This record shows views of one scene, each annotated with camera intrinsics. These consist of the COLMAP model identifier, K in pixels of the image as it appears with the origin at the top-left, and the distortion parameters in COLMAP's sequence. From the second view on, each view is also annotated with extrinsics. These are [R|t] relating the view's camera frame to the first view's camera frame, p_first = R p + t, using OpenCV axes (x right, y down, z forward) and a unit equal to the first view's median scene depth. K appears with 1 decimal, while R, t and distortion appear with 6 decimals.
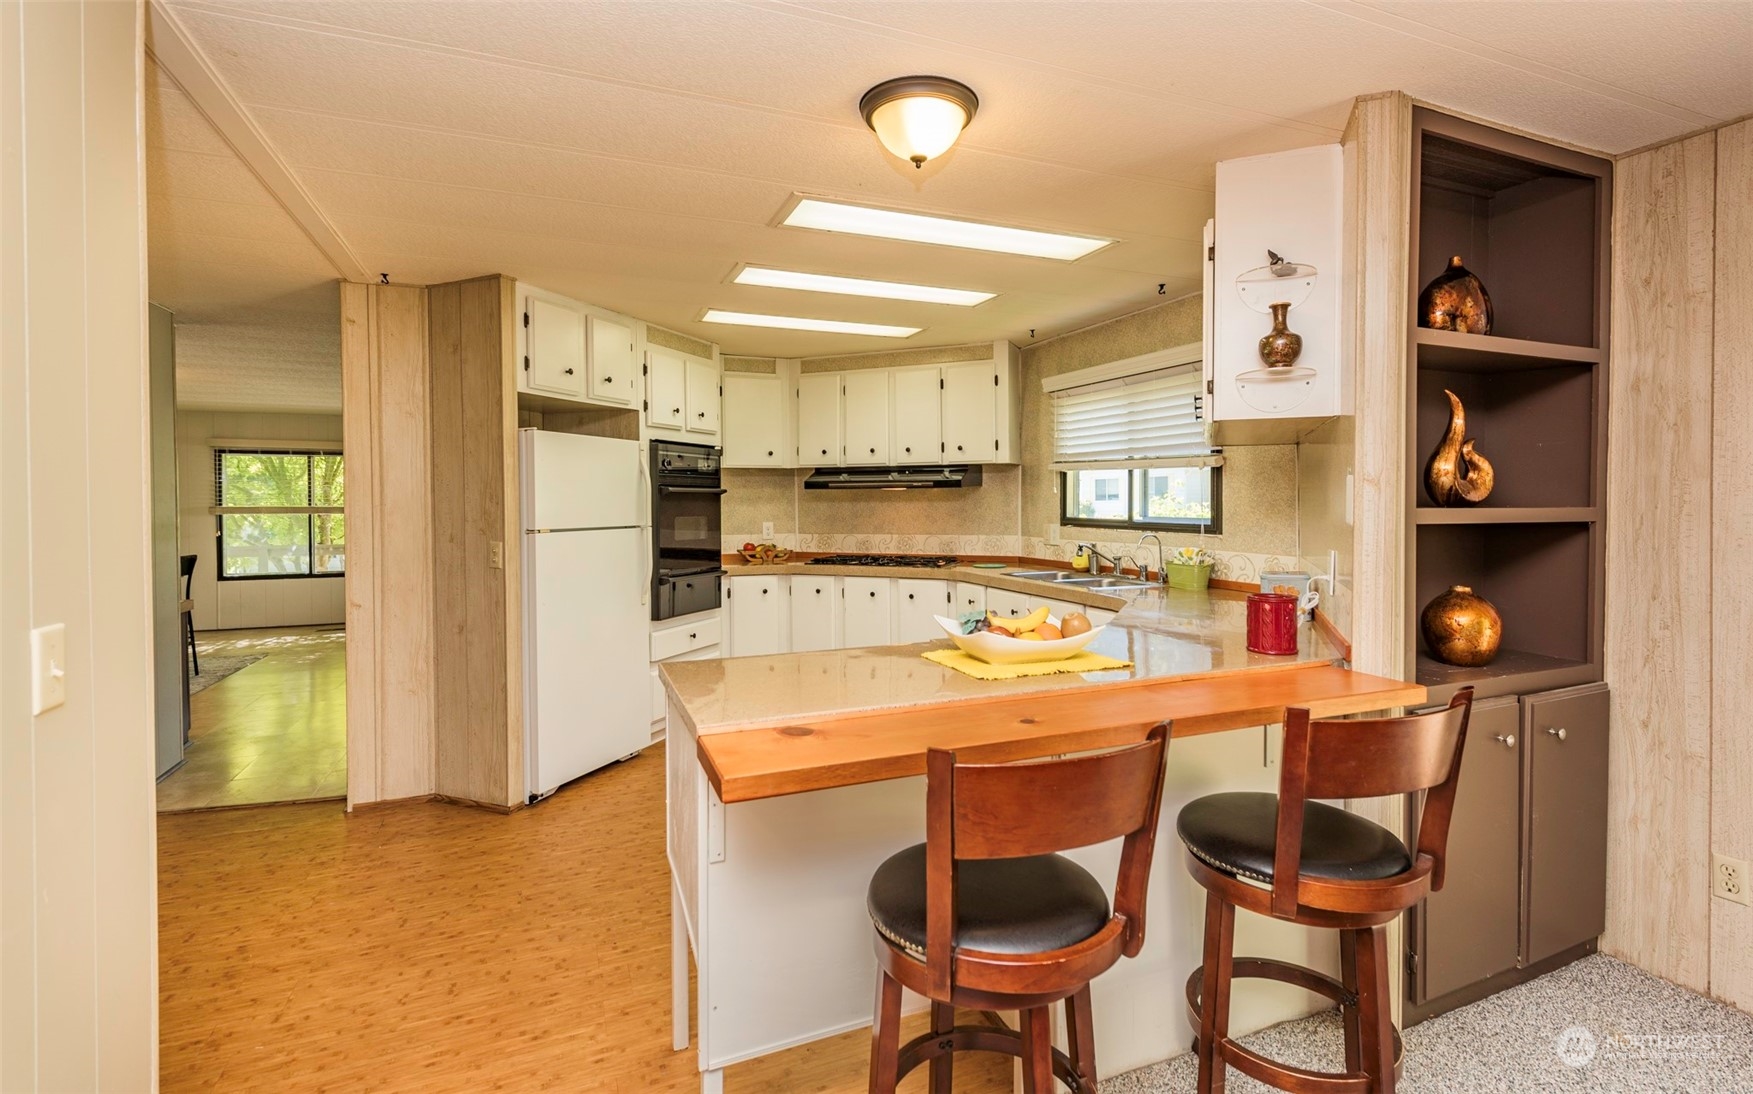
lens RADIAL K [[811.0, 0, 877.6], [0, 811.0, 514.8], [0, 0, 1]] dist [0.000313, 0.000021]
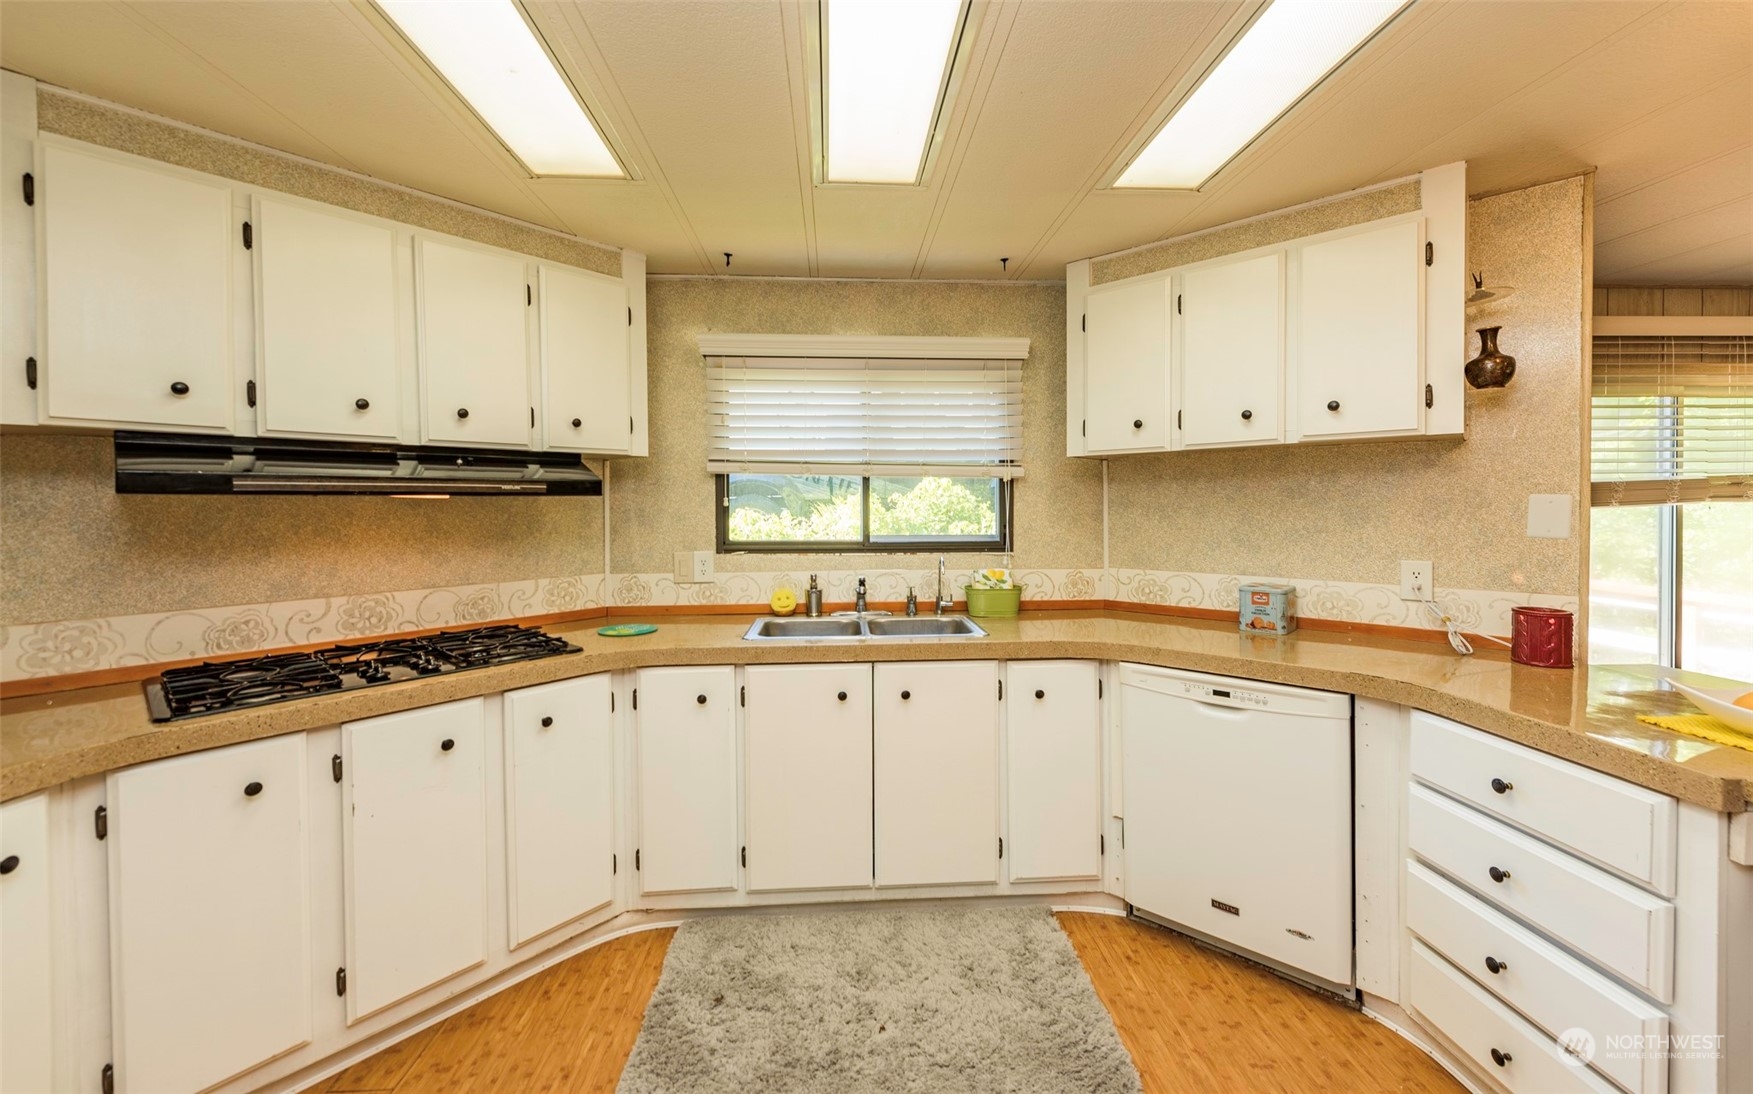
lens RADIAL K [[682.4, 0, 879.0], [0, 682.4, 516.2], [0, 0, 1]] dist [-0.000076, -0.000052]
pose [[0.325078, -0.016275, 0.945547, -0.272456], [0.021465, 0.999721, 0.009828, -0.020566], [-0.945444, 0.017101, 0.325336, 0.679141]]
